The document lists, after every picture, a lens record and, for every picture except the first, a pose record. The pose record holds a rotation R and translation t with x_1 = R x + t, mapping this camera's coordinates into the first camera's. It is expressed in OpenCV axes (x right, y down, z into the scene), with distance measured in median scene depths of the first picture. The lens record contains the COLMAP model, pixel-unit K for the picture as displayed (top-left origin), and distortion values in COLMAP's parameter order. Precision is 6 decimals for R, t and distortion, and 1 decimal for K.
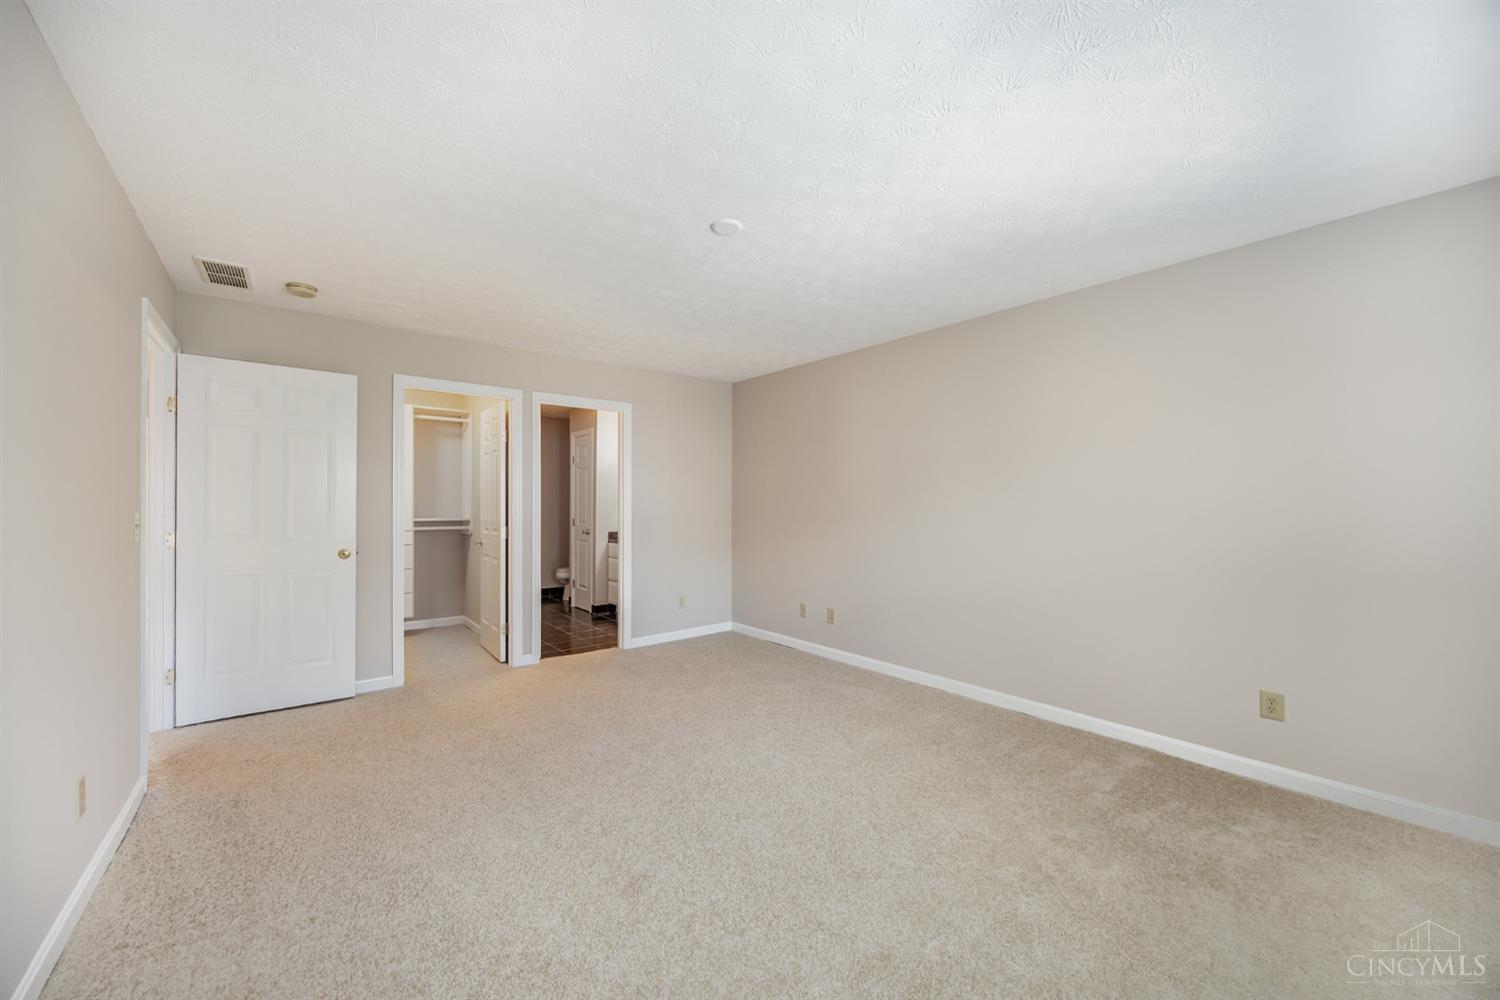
lens RADIAL K [[578.1, 0, 747.0], [0, 578.1, 506.4], [0, 0, 1]] dist [0.000866, 0.000063]
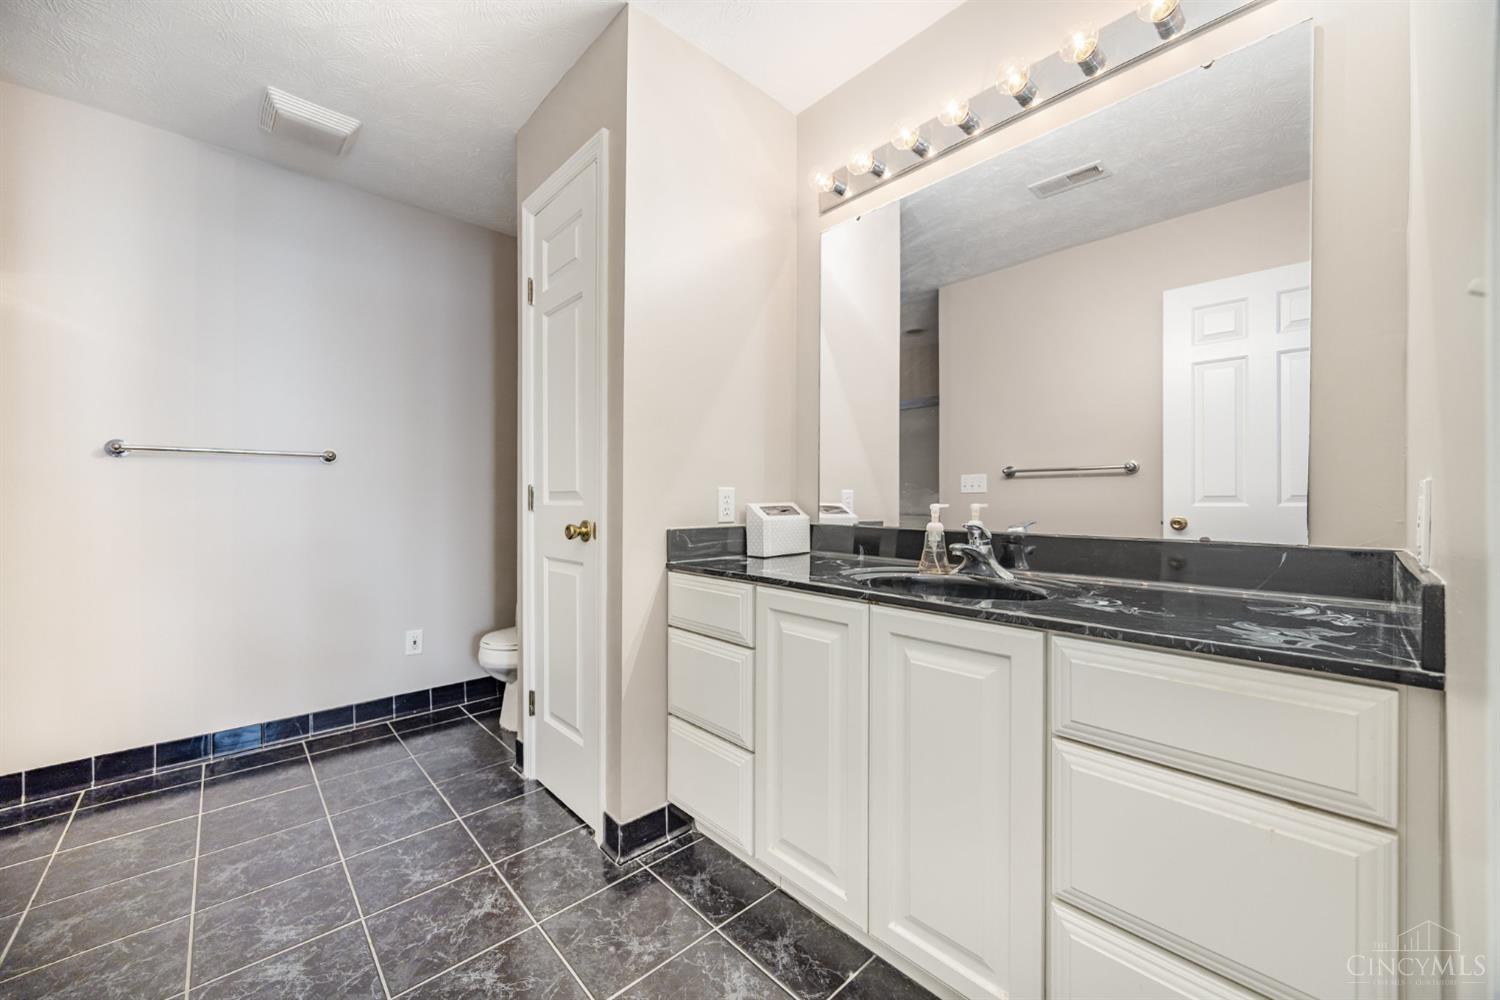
lens RADIAL K [[578.1, 0, 762.3], [0, 578.1, 501.7], [0, 0, 1]] dist [0.000866, 0.000063]
pose [[0.996494, -0.000749, 0.083667, -0.202432], [0.000748, 1.000000, 0.000041, 0.028754], [-0.083667, 0.000021, 0.996494, 0.680860]]
